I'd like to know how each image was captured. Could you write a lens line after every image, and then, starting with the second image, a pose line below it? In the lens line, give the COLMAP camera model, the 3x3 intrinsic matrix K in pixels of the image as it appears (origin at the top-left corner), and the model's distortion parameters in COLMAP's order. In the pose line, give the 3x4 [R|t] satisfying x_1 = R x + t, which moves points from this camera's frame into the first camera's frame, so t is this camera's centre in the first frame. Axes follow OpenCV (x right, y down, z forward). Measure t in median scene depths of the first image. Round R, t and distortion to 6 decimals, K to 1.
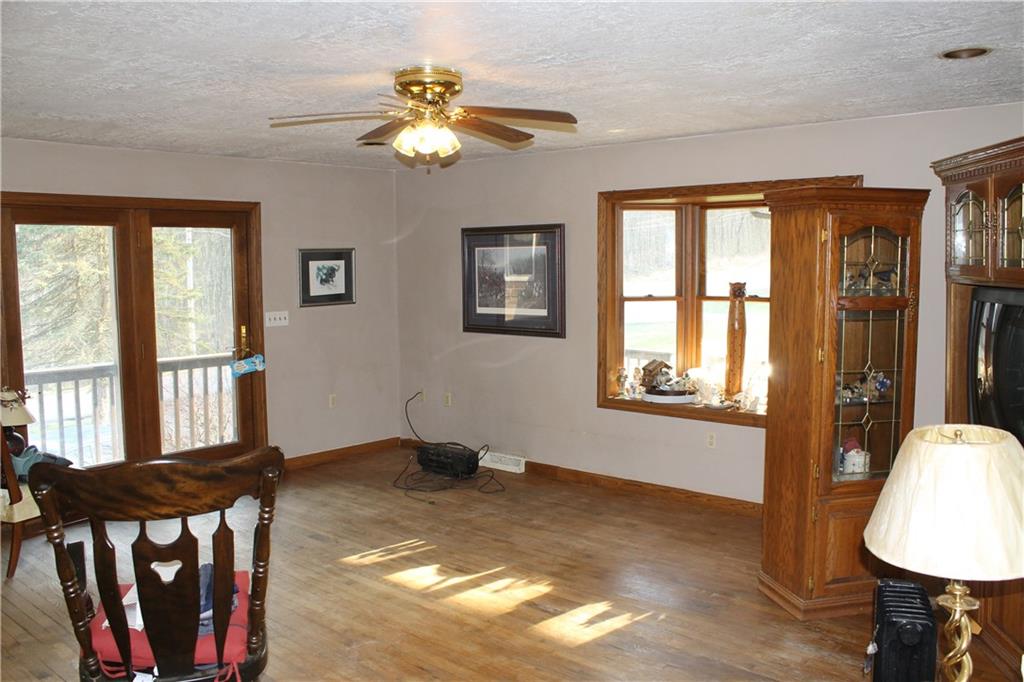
lens RADIAL K [[868.4, 0, 519.4], [0, 868.4, 340.4], [0, 0, 1]] dist [-0.171317, 0.158013]
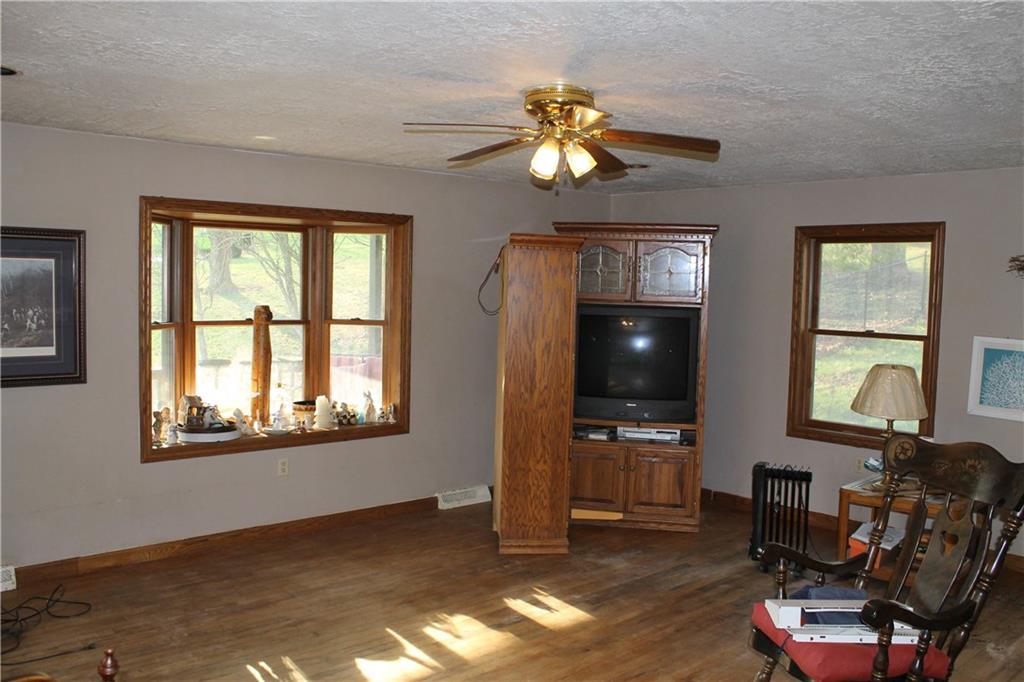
lens RADIAL K [[868.4, 0, 519.4], [0, 868.4, 340.4], [0, 0, 1]] dist [-0.171317, 0.158013]
pose [[0.111368, -0.048014, 0.992619, -0.869671], [0.069597, 0.996757, 0.040406, -0.059092], [-0.991339, 0.064583, 0.114348, 0.755058]]
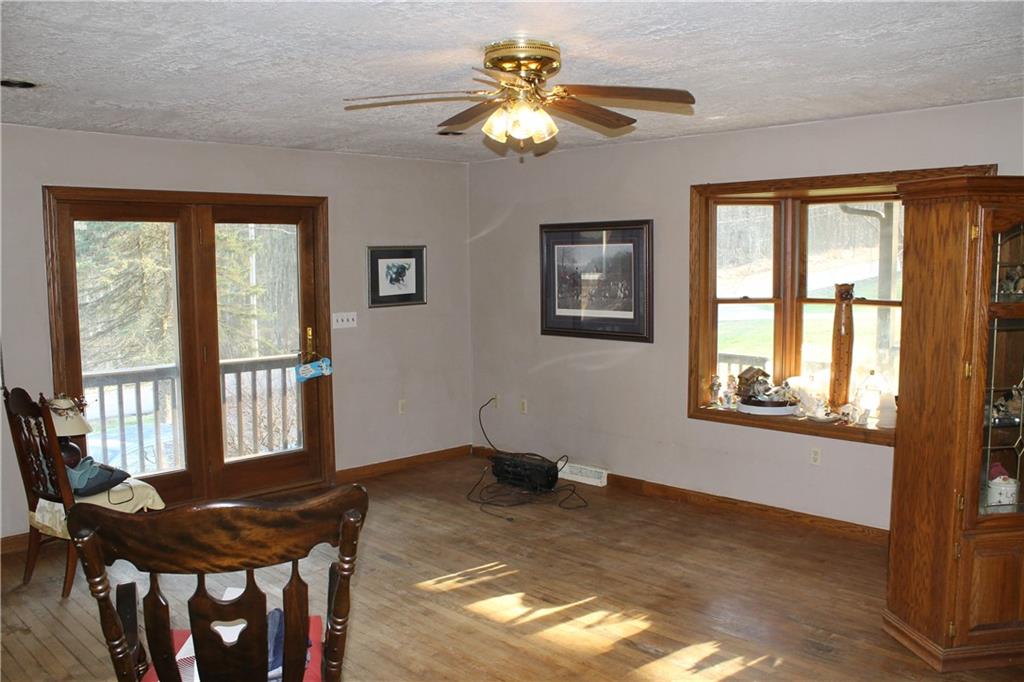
lens RADIAL K [[868.4, 0, 519.4], [0, 868.4, 340.4], [0, 0, 1]] dist [-0.171317, 0.158013]
pose [[0.997728, 0.005515, -0.067144, -0.038752], [-0.005275, 0.999979, 0.003753, -0.010910], [0.067163, -0.003390, 0.997736, 0.093138]]
